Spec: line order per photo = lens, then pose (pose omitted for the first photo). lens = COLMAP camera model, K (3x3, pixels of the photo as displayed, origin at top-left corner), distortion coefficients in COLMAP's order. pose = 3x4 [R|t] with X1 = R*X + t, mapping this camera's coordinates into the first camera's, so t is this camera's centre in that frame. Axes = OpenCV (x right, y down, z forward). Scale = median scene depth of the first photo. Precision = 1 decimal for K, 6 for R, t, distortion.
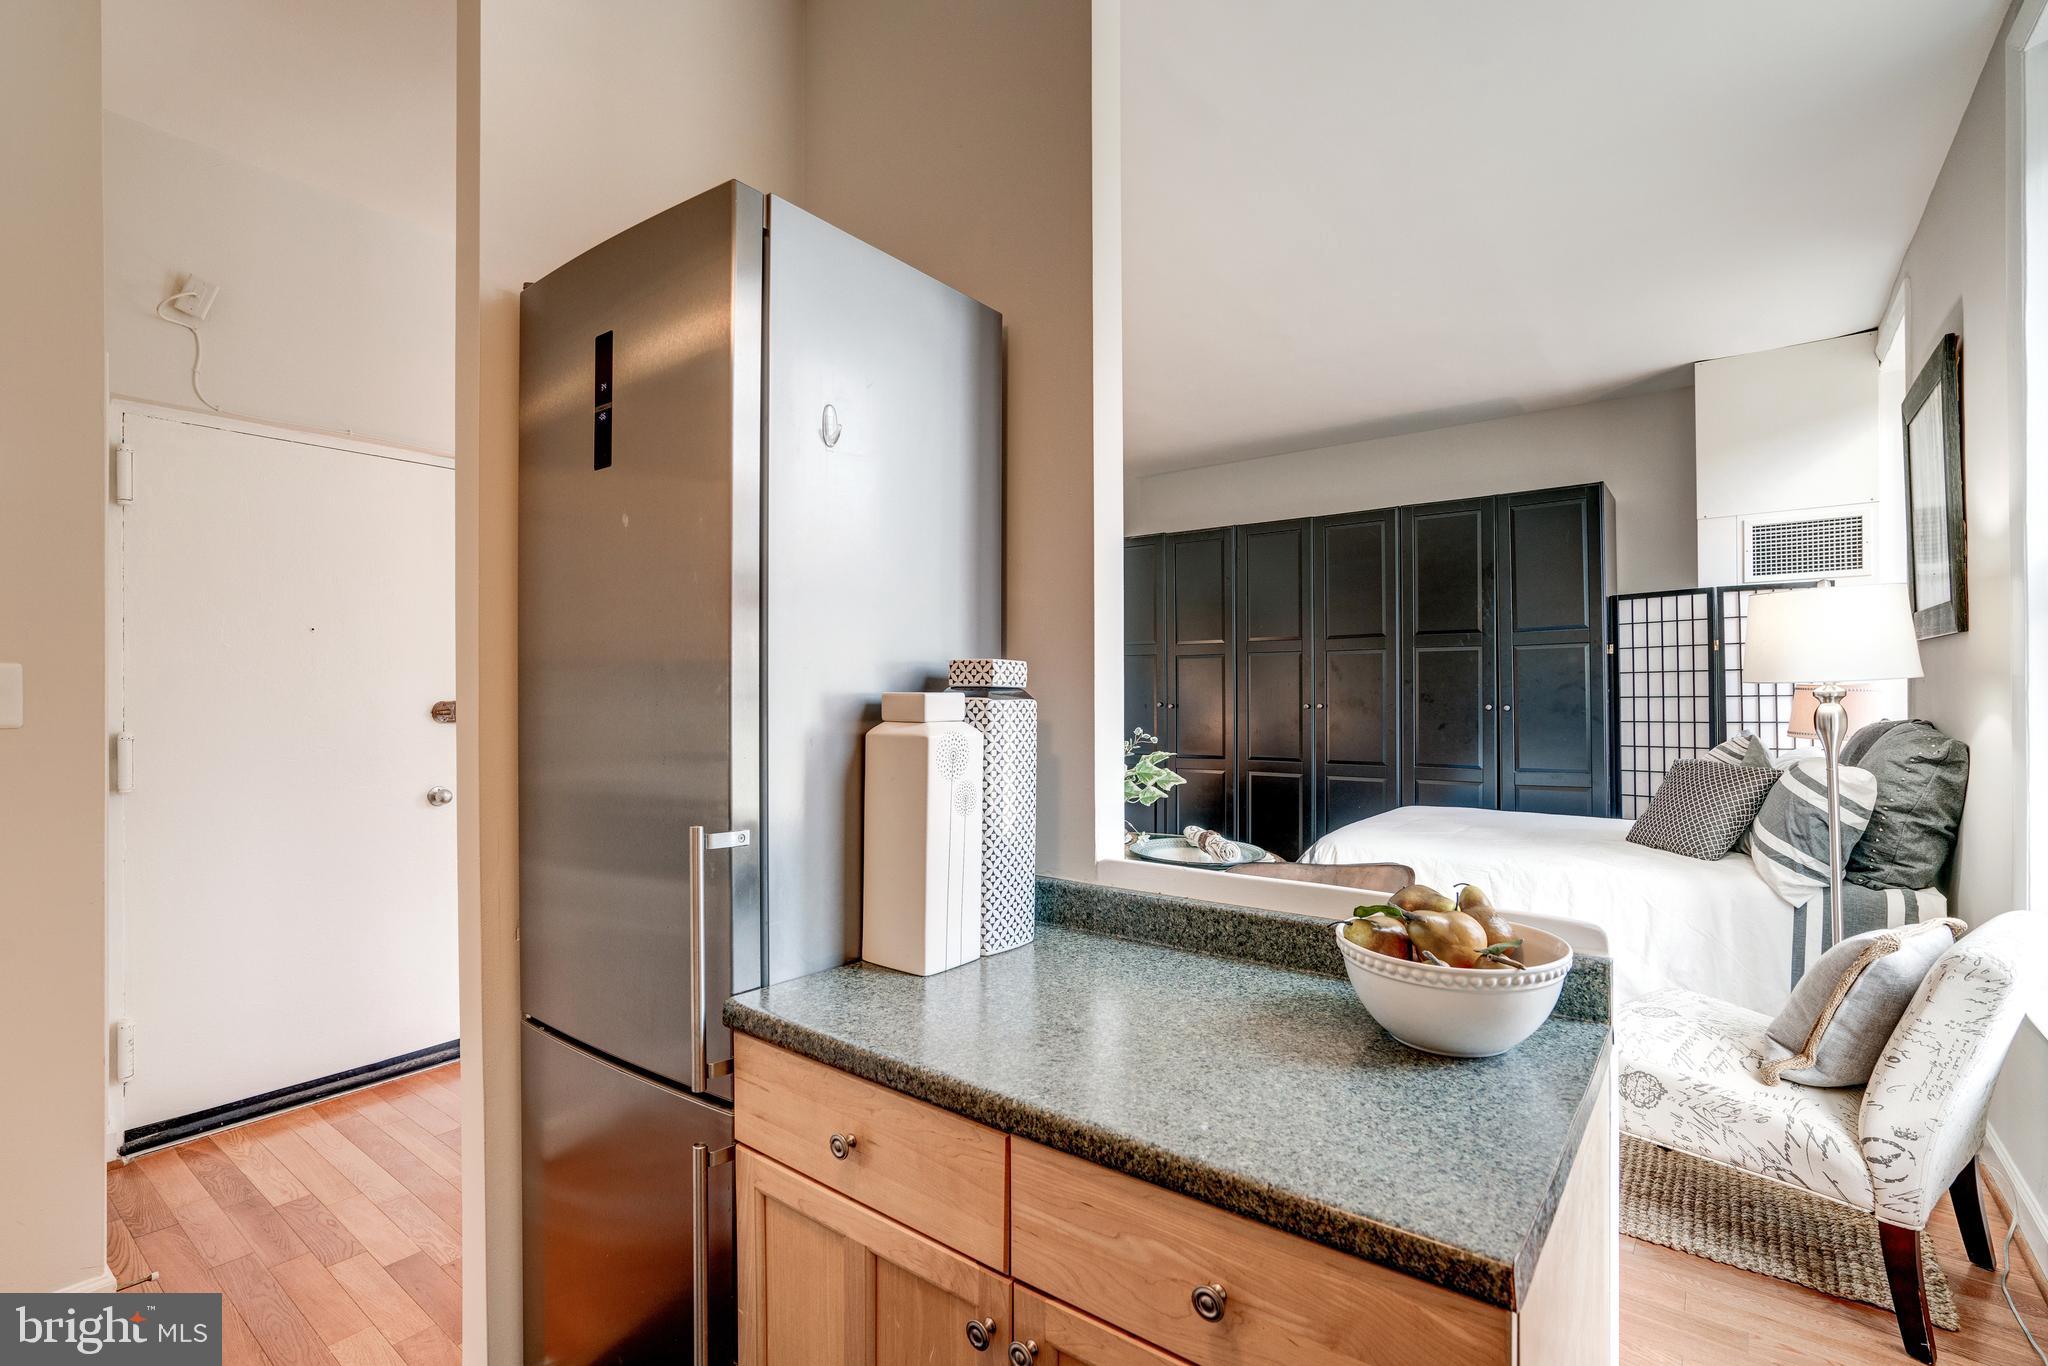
lens RADIAL K [[941.6, 0, 990.8], [0, 941.6, 692.0], [0, 0, 1]] dist [-0.047313, 0.026306]
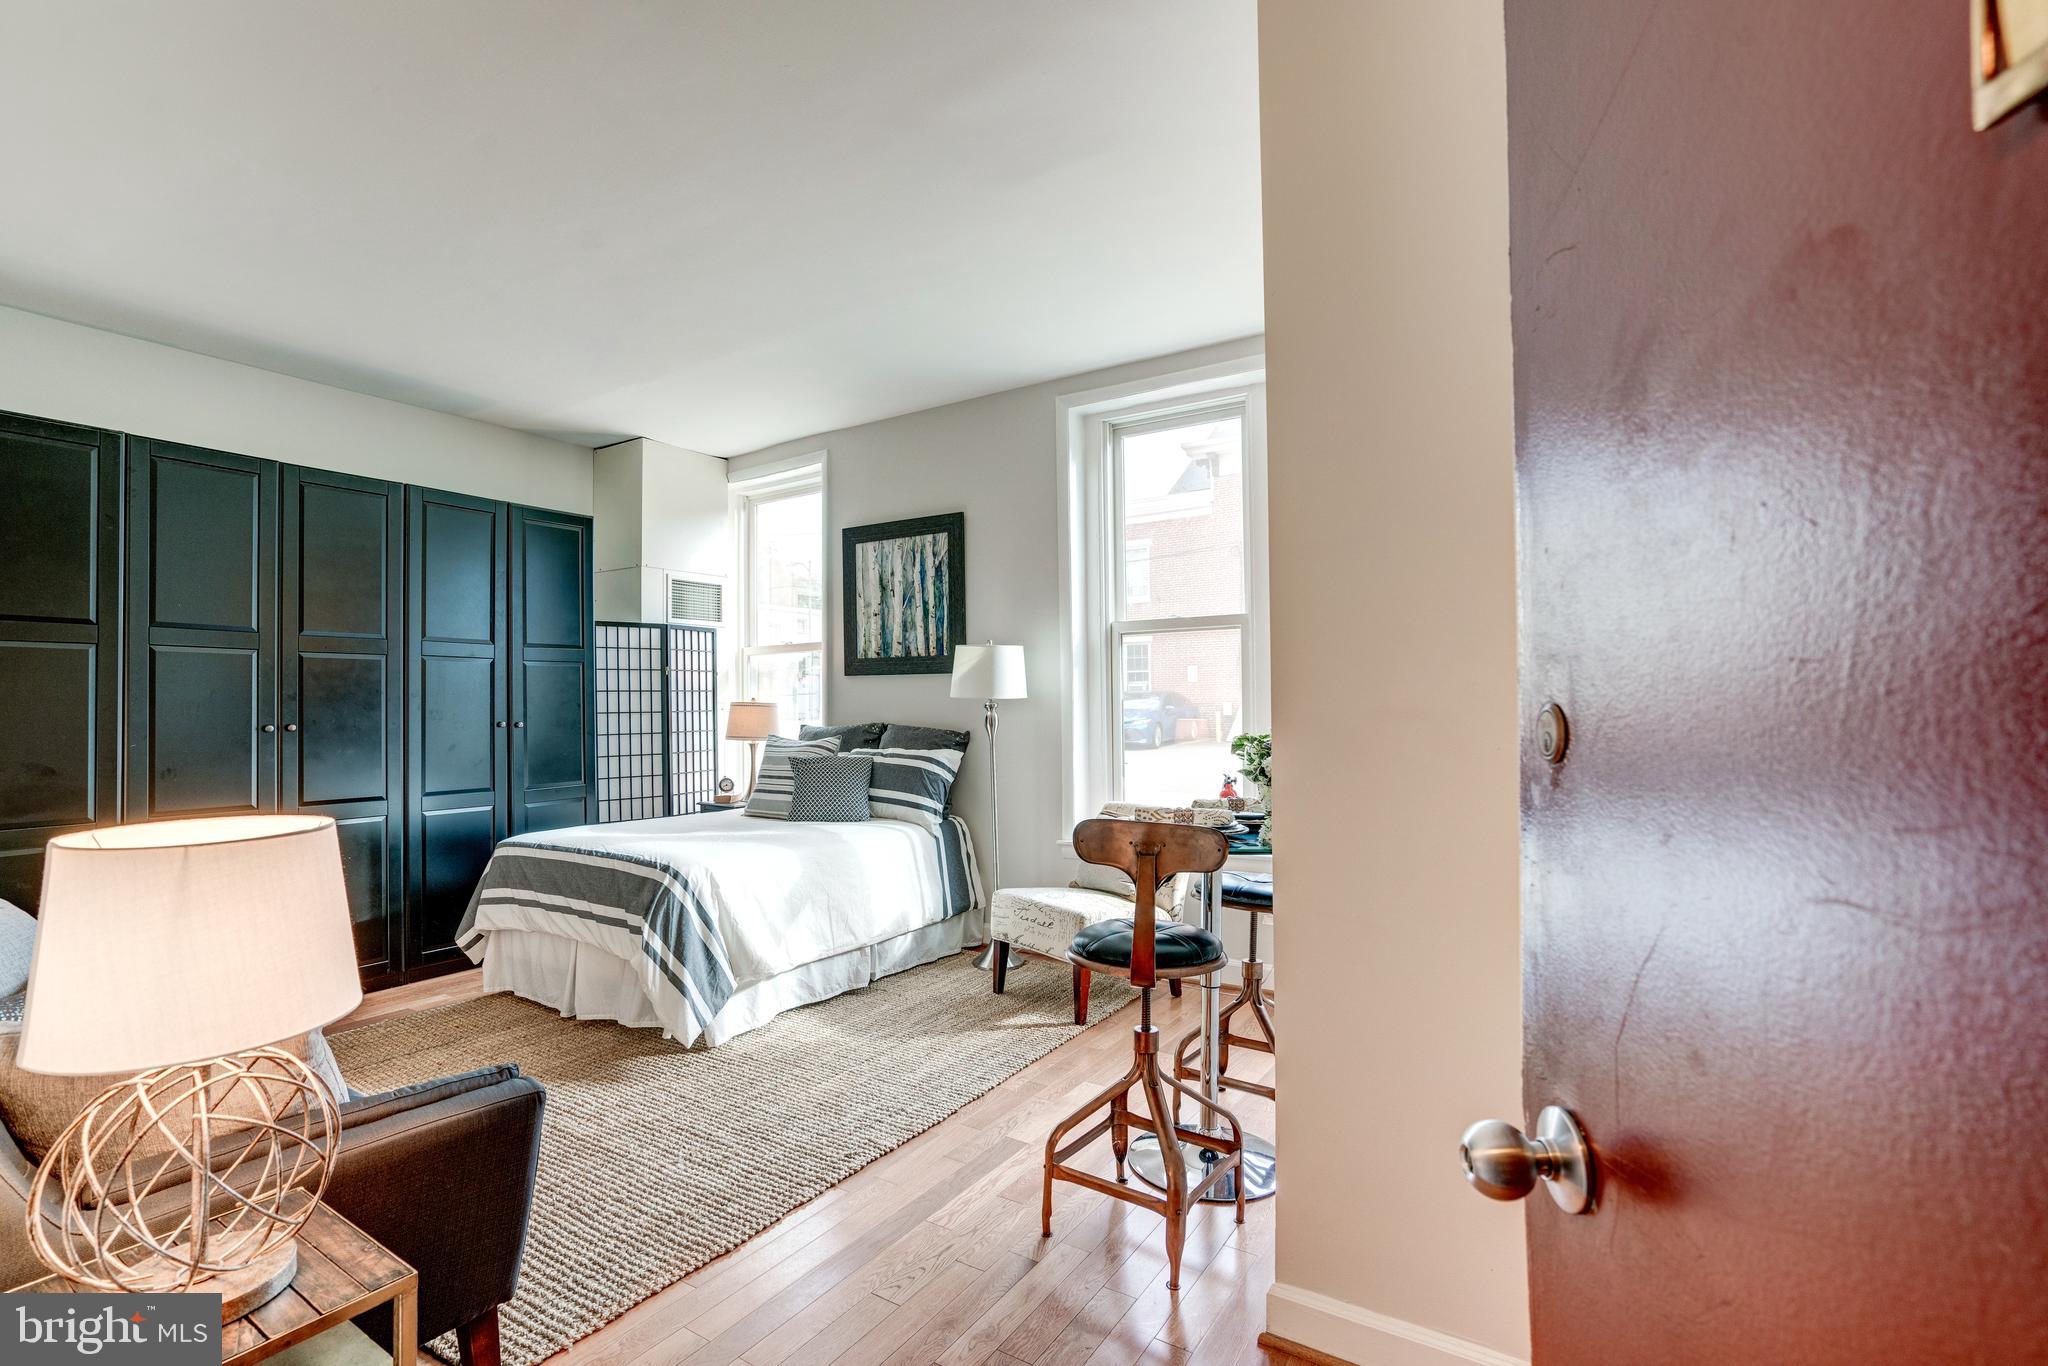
lens RADIAL K [[941.6, 0, 990.8], [0, 941.6, 692.0], [0, 0, 1]] dist [-0.047313, 0.026306]
pose [[-0.084585, 0.023503, 0.996139, -0.721699], [0.004447, 0.999721, -0.023210, 0.013456], [-0.996406, 0.002466, -0.084666, 0.939752]]
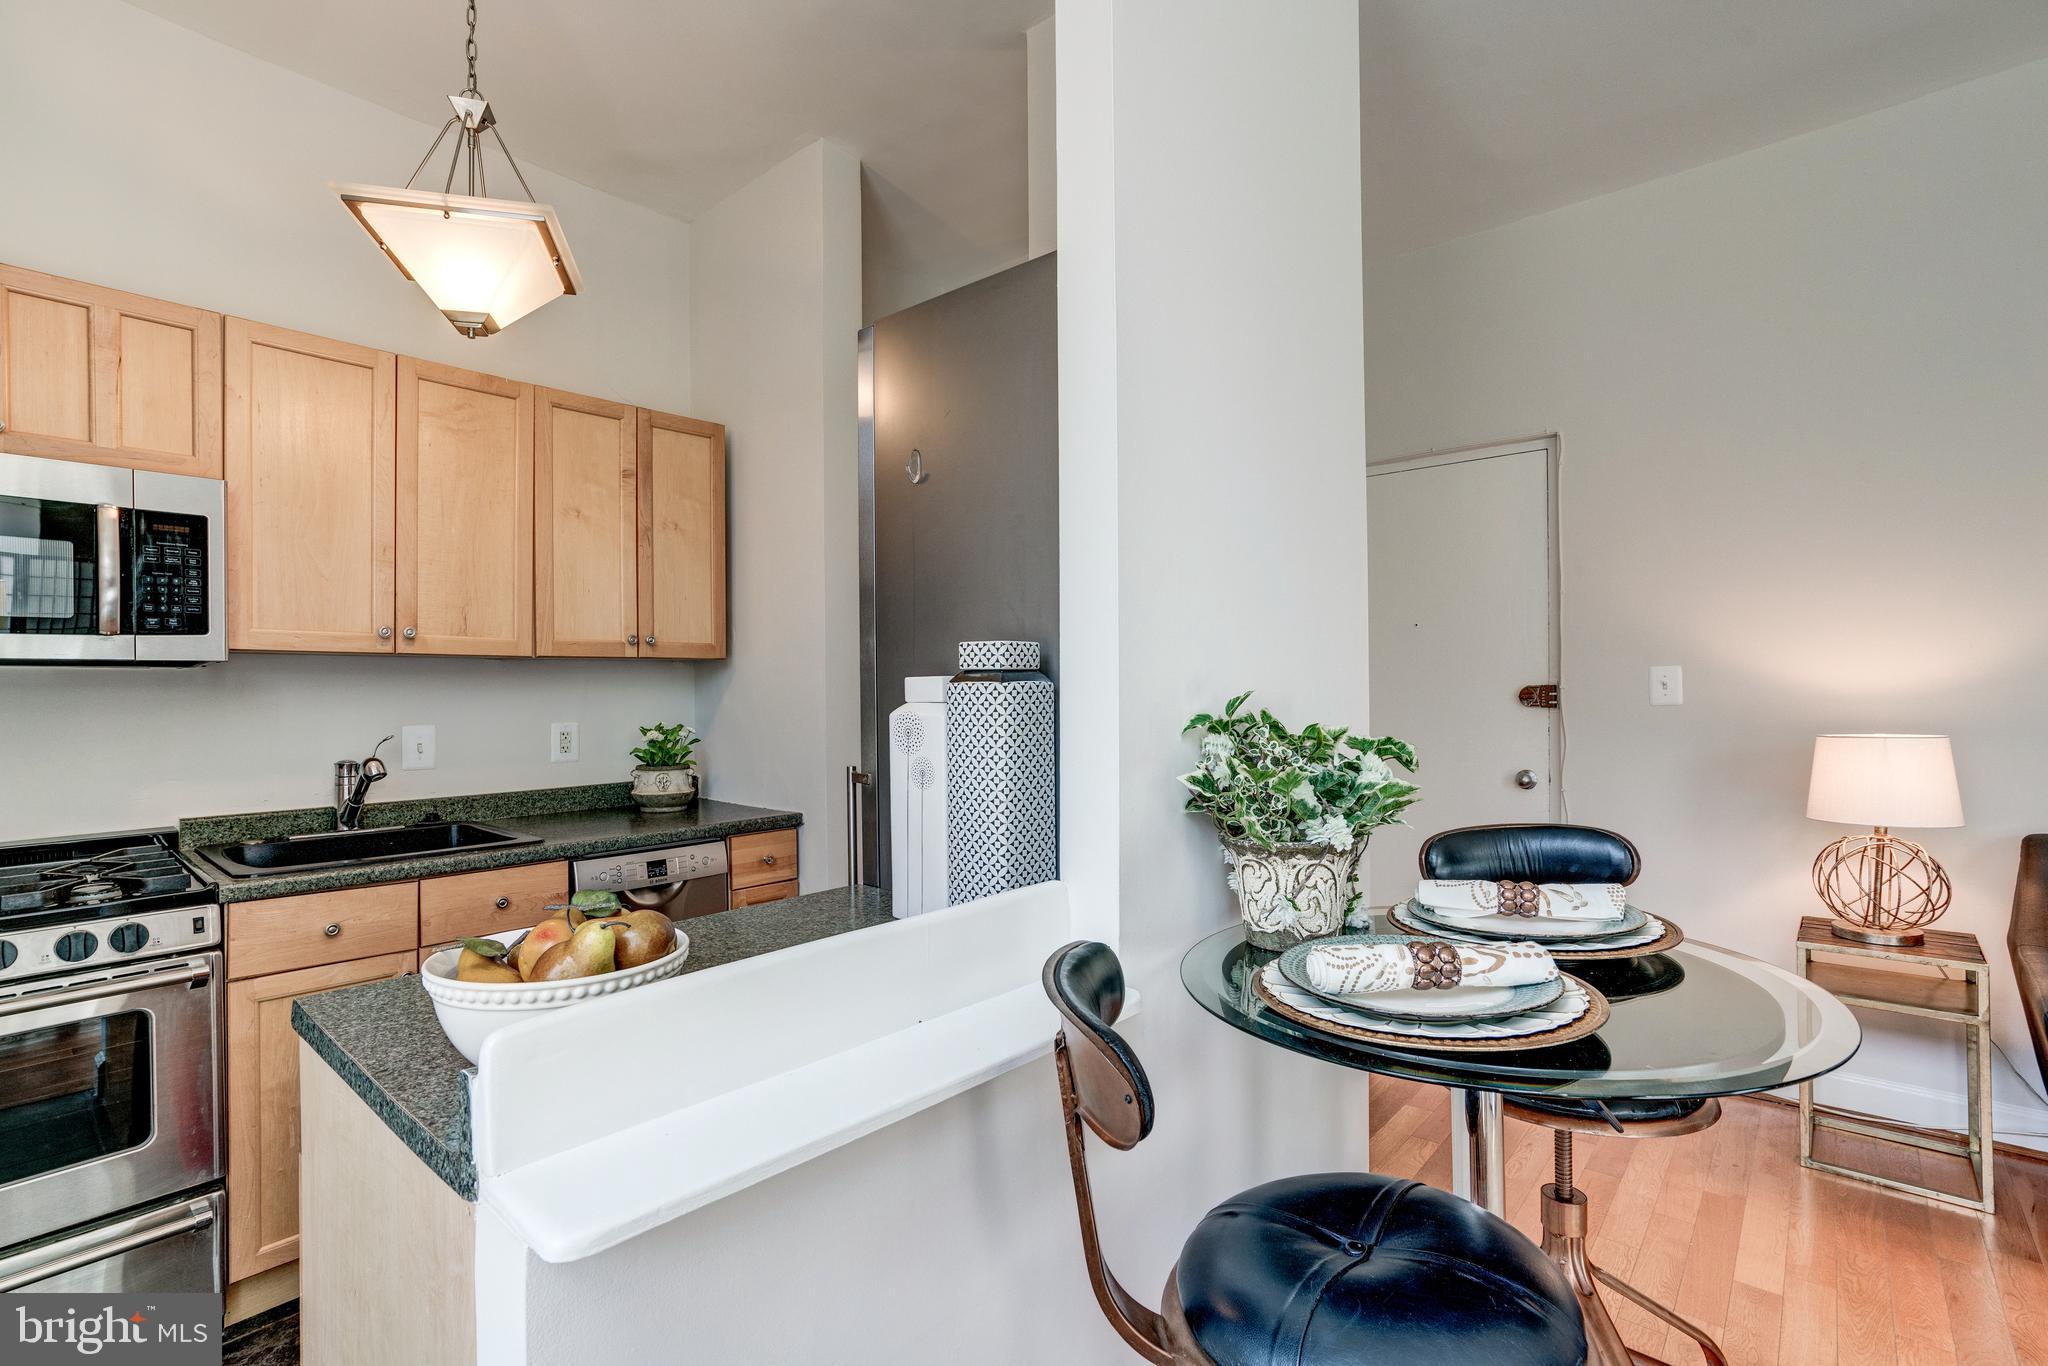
lens RADIAL K [[941.6, 0, 990.8], [0, 941.6, 692.0], [0, 0, 1]] dist [-0.047313, 0.026306]
pose [[-0.066783, 0.003804, -0.997760, 0.467394], [0.015369, 0.999878, 0.002783, 0.007102], [0.997649, -0.015148, -0.066833, 0.510915]]
